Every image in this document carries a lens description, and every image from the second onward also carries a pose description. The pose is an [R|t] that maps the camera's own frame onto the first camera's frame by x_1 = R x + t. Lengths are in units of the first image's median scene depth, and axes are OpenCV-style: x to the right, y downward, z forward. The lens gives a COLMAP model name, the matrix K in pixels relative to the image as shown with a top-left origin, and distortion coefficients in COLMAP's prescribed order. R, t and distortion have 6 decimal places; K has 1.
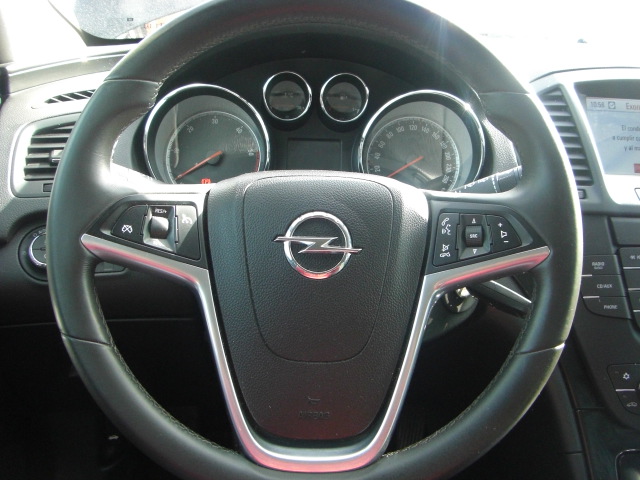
lens RADIAL K [[720.0, 0, 323.5], [0, 720.0, 240.0], [0, 0, 1]] dist [-0.196157, 0.174772]
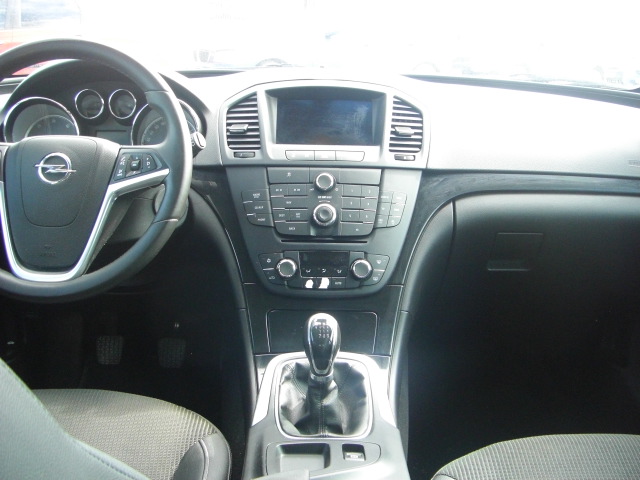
lens RADIAL K [[720.0, 0, 323.5], [0, 720.0, 240.0], [0, 0, 1]] dist [-0.196157, 0.174772]
pose [[0.999664, -0.006503, -0.025110, 0.747684], [0.004921, 0.998029, -0.062554, 0.313051], [0.025467, 0.062410, 0.997726, -0.865807]]
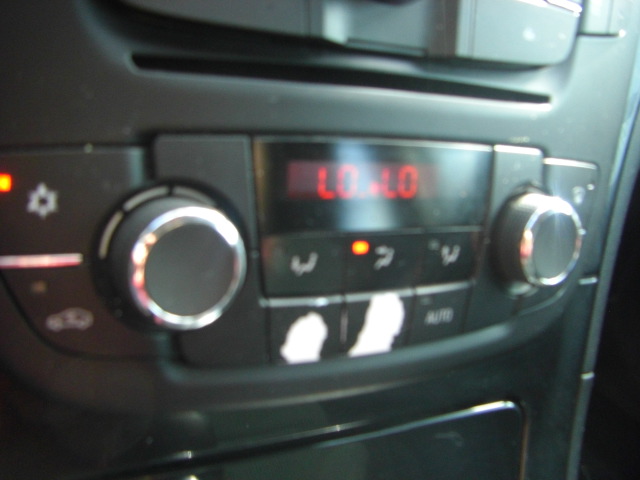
lens RADIAL K [[720.0, 0, 323.5], [0, 720.0, 240.0], [0, 0, 1]] dist [-0.196157, 0.174772]
pose [[0.886594, -0.041938, 0.460644, 0.504761], [-0.072179, 0.971138, 0.227336, 0.183673], [-0.456883, -0.234804, 0.857977, 0.928925]]
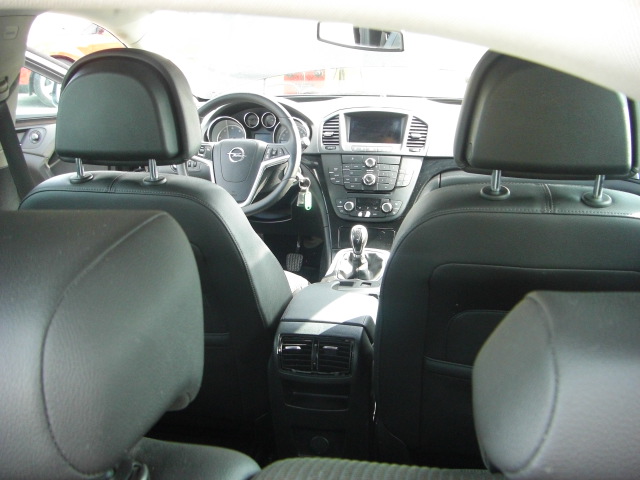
lens RADIAL K [[720.0, 0, 323.5], [0, 720.0, 240.0], [0, 0, 1]] dist [-0.196157, 0.174772]
pose [[0.974996, 0.023990, -0.220924, 1.358502], [-0.031389, 0.999056, -0.030043, 0.584099], [0.219995, 0.036226, 0.974828, -2.812727]]
